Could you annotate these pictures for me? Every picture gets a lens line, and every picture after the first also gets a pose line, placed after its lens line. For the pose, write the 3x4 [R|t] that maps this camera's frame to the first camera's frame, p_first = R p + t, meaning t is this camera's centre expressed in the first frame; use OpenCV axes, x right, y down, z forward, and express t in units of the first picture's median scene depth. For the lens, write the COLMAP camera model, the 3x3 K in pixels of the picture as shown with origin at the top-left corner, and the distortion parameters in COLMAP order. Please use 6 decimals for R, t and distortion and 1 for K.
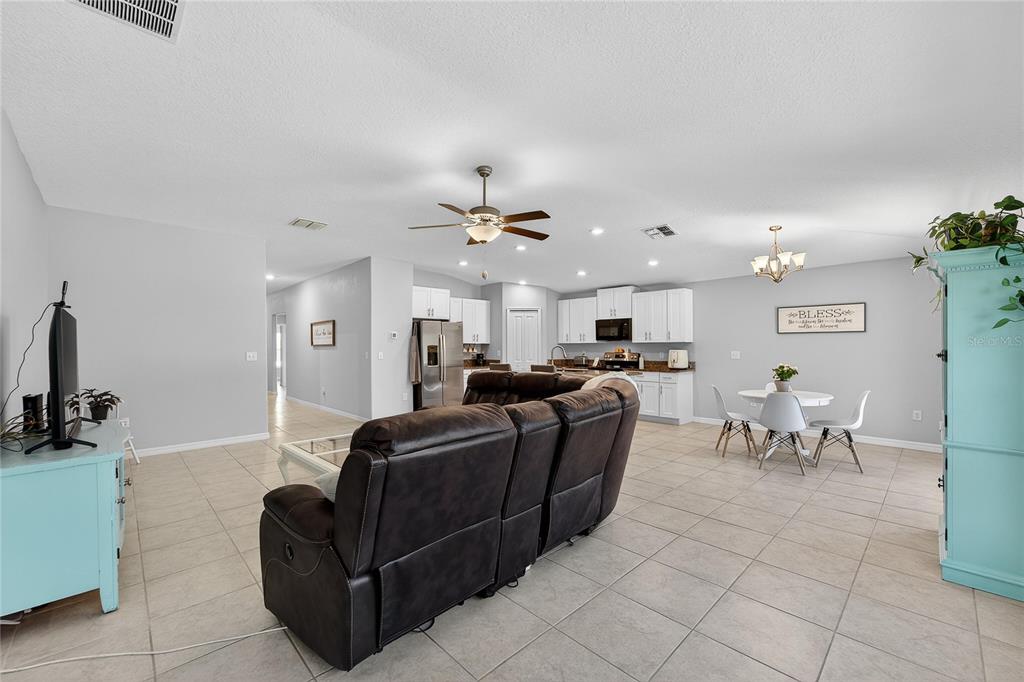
lens RADIAL K [[415.3, 0, 505.3], [0, 415.3, 345.9], [0, 0, 1]] dist [-0.001356, -0.000771]
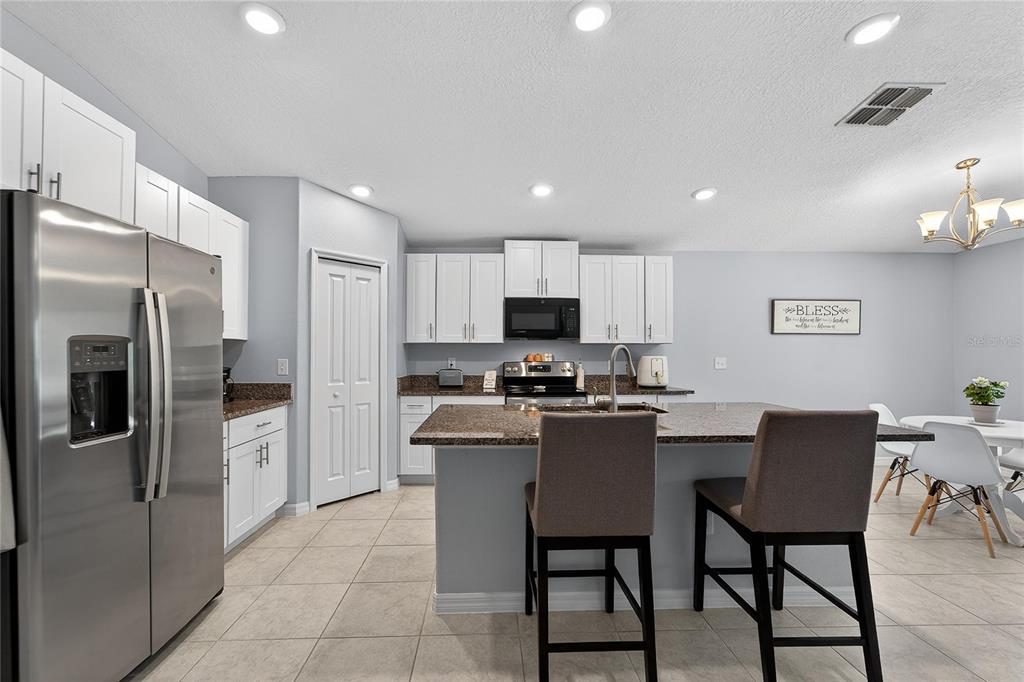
lens RADIAL K [[405.0, 0, 476.0], [0, 405.0, 352.4], [0, 0, 1]] dist [-0.024525, -0.000085]
pose [[0.683806, 0.005238, 0.729645, -0.183528], [-0.006622, 0.999978, -0.000973, 0.005866], [-0.729634, -0.004166, 0.683825, 0.729116]]
